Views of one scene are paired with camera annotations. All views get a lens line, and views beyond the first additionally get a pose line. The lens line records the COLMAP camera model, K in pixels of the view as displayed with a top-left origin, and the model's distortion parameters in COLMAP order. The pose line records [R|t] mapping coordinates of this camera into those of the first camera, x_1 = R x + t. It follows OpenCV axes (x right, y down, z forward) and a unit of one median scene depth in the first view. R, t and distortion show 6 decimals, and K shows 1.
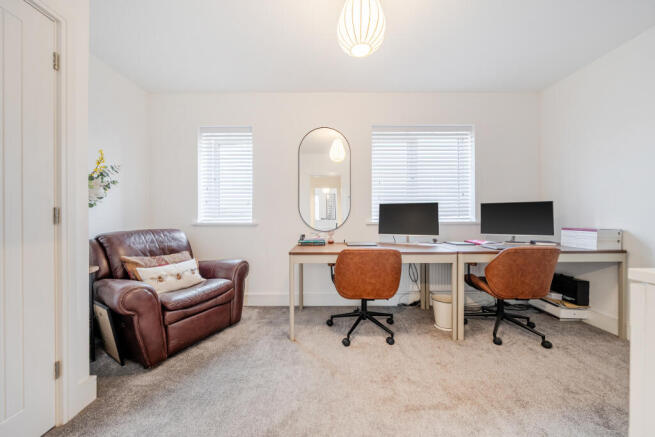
lens RADIAL K [[241.1, 0, 330.6], [0, 241.1, 219.8], [0, 0, 1]] dist [-0.000914, -0.000039]
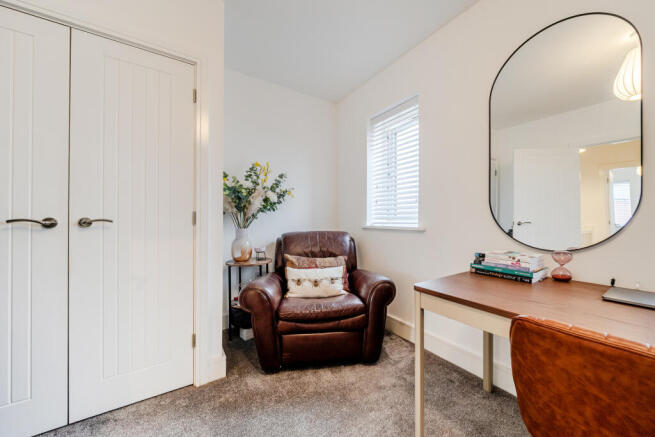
lens RADIAL K [[241.1, 0, 330.6], [0, 241.1, 219.8], [0, 0, 1]] dist [-0.000914, -0.000039]
pose [[0.540256, 0.003245, -0.841495, 0.163042], [-0.011242, 0.999931, -0.003362, -0.006416], [0.841426, 0.011276, 0.540255, 0.487144]]
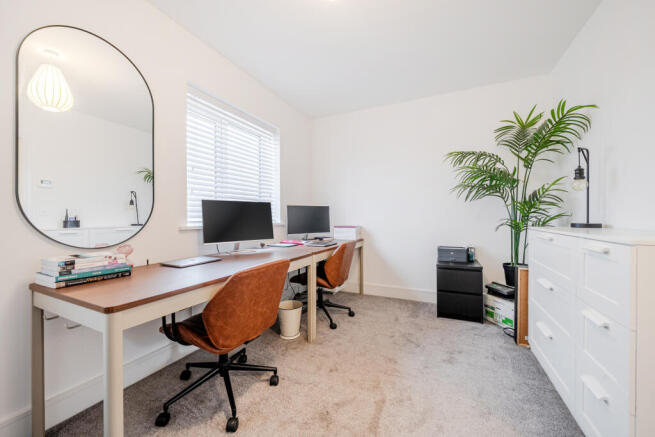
lens RADIAL K [[250.3, 0, 331.3], [0, 250.3, 219.7], [0, 0, 1]] dist [-0.012095, -0.000020]
pose [[0.427783, -0.007377, 0.903851, -0.339194], [0.018958, 0.999820, -0.000812, -0.002471], [-0.903683, 0.017483, 0.427846, 0.432017]]
